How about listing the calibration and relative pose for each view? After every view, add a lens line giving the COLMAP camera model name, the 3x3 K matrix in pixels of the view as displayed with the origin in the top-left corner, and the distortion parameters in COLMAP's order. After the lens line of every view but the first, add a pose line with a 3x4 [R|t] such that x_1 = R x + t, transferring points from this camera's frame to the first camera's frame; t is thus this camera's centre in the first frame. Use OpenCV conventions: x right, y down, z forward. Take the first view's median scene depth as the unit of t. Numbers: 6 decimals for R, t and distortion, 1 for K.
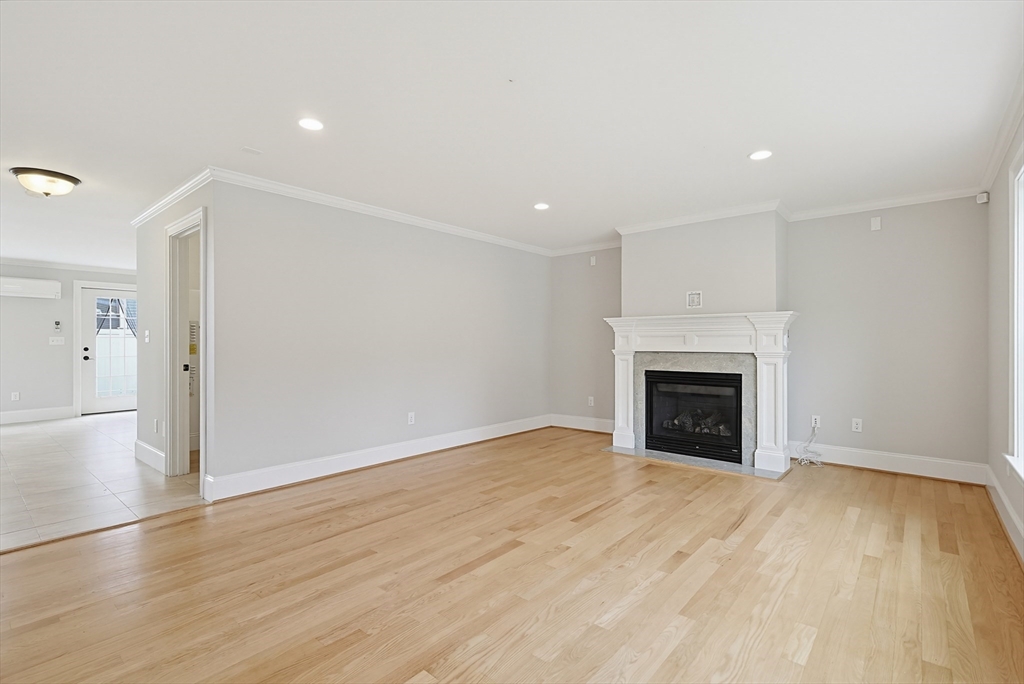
lens RADIAL K [[473.7, 0, 515.5], [0, 473.7, 344.5], [0, 0, 1]] dist [0.001353, -0.000005]
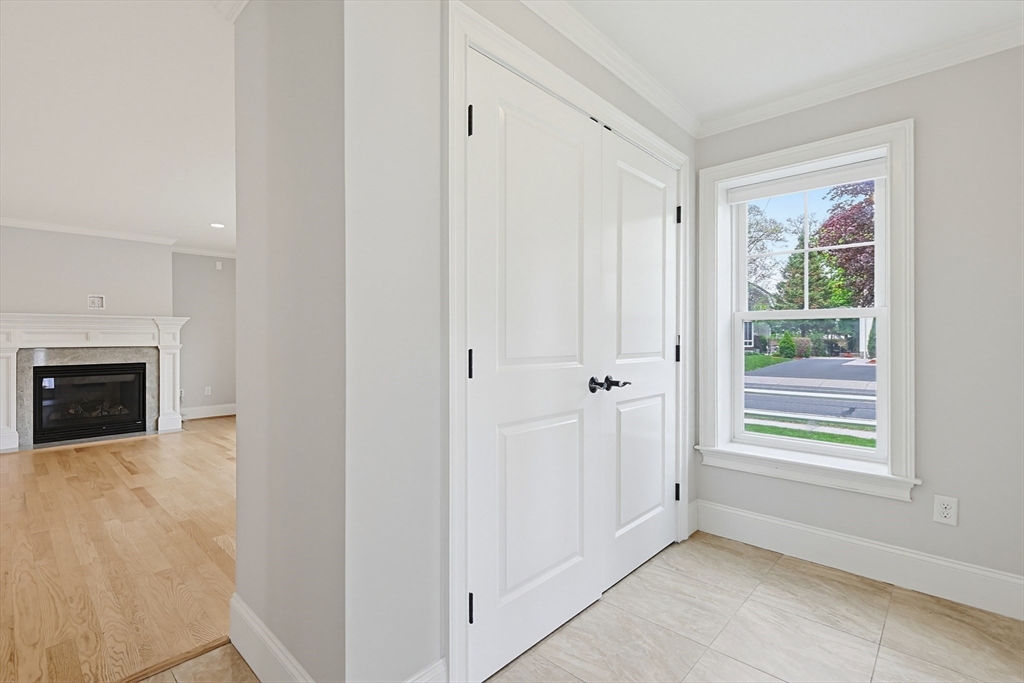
lens RADIAL K [[473.7, 0, 507.4], [0, 473.7, 335.0], [0, 0, 1]] dist [0.001353, -0.000005]
pose [[0.061998, 0.001023, 0.998076, -0.763200], [0.003835, 0.999992, -0.001263, -0.008801], [-0.998069, 0.003906, 0.061994, -0.084497]]
